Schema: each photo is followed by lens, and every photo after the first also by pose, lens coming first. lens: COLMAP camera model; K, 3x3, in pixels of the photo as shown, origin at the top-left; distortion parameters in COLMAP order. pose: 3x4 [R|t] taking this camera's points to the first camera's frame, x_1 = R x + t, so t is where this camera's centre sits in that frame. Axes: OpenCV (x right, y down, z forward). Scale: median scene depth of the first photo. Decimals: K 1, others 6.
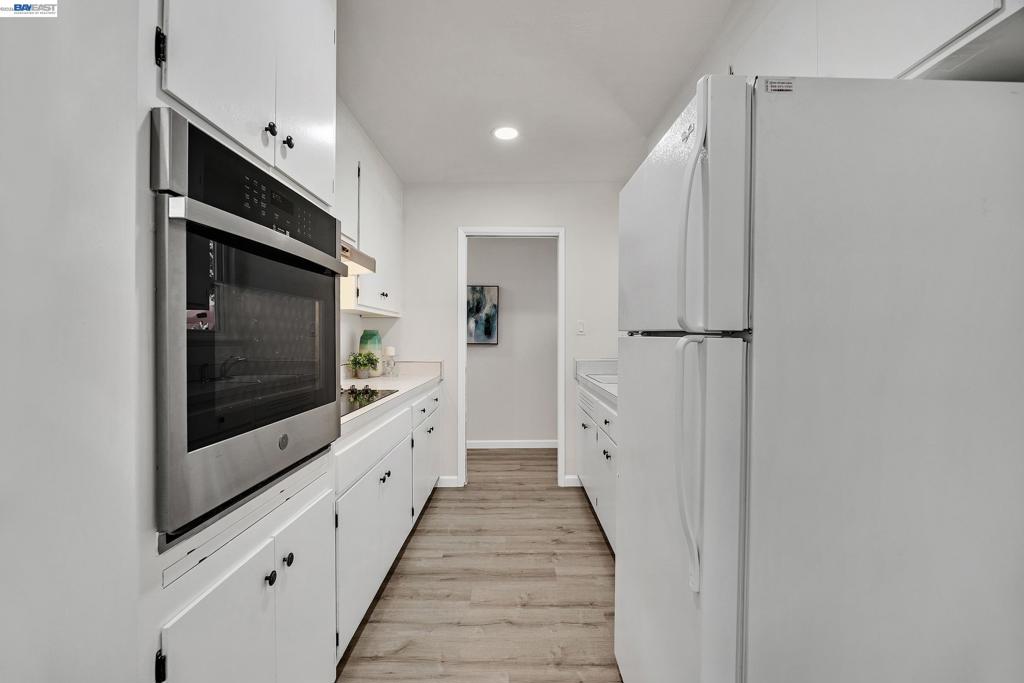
lens RADIAL K [[425.8, 0, 513.1], [0, 425.8, 341.9], [0, 0, 1]] dist [-0.011469, -0.000030]
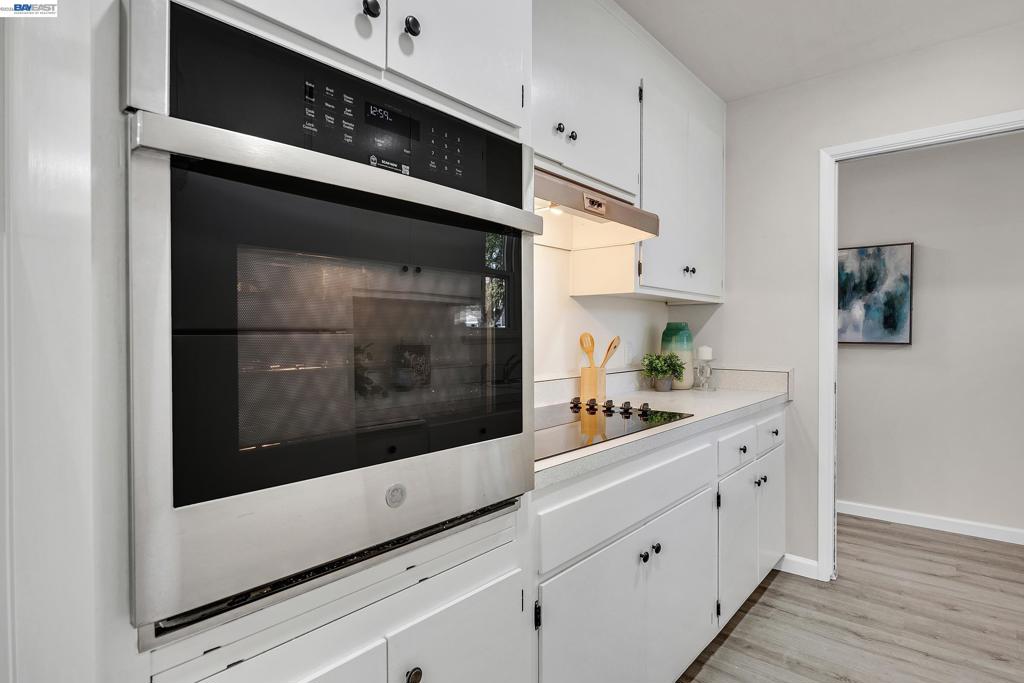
lens RADIAL K [[538.0, 0, 510.9], [0, 538.0, 340.0], [0, 0, 1]] dist [-0.001172, -0.000926]
pose [[0.761239, 0.005038, -0.648452, 0.038296], [-0.004032, 0.999987, 0.003035, -0.000762], [0.648459, 0.000304, 0.761250, 0.162812]]
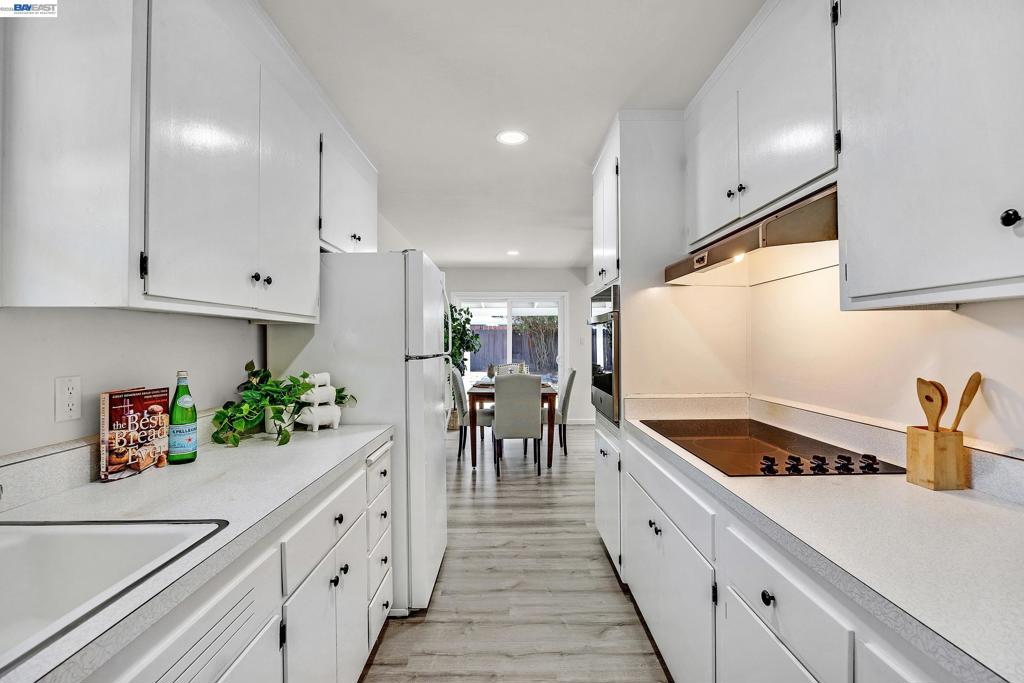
lens RADIAL K [[475.4, 0, 512.3], [0, 475.4, 339.2], [0, 0, 1]] dist [-0.014221, 0.000140]
pose [[-0.999929, 0.008263, -0.008572, -0.007169], [0.008213, 0.999949, 0.005837, -0.043448], [0.008620, 0.005766, -0.999946, 1.288839]]
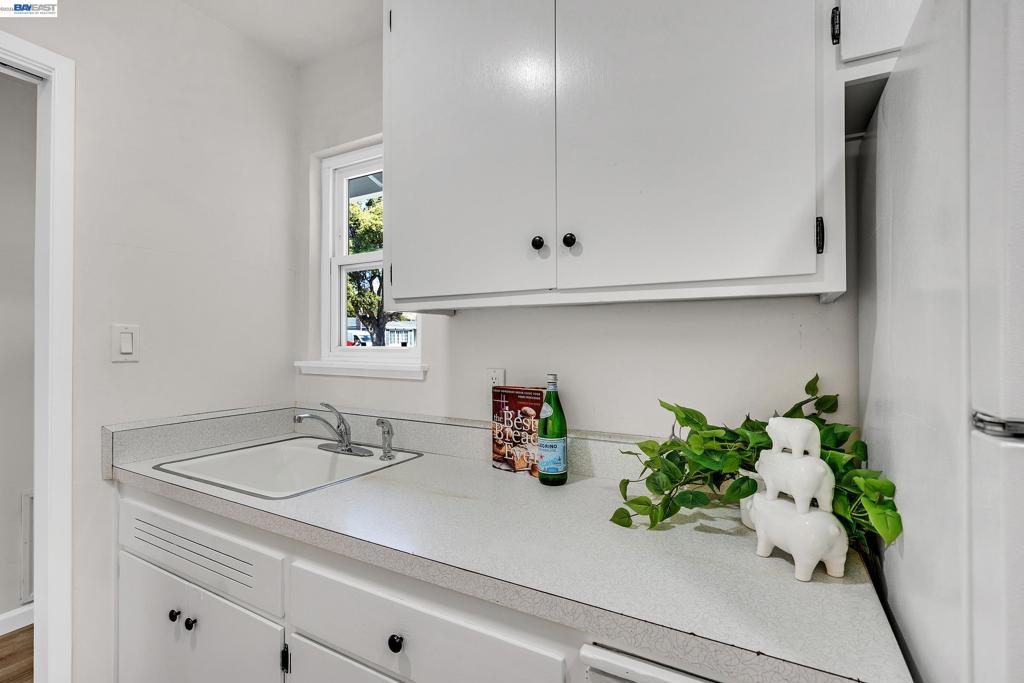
lens RADIAL K [[475.4, 0, 507.4], [0, 475.4, 343.9], [0, 0, 1]] dist [-0.014221, 0.000140]
pose [[0.496109, -0.000777, 0.868260, -0.047267], [0.010063, 0.999938, -0.004855, -0.034963], [-0.868202, 0.011146, 0.496086, 0.622430]]
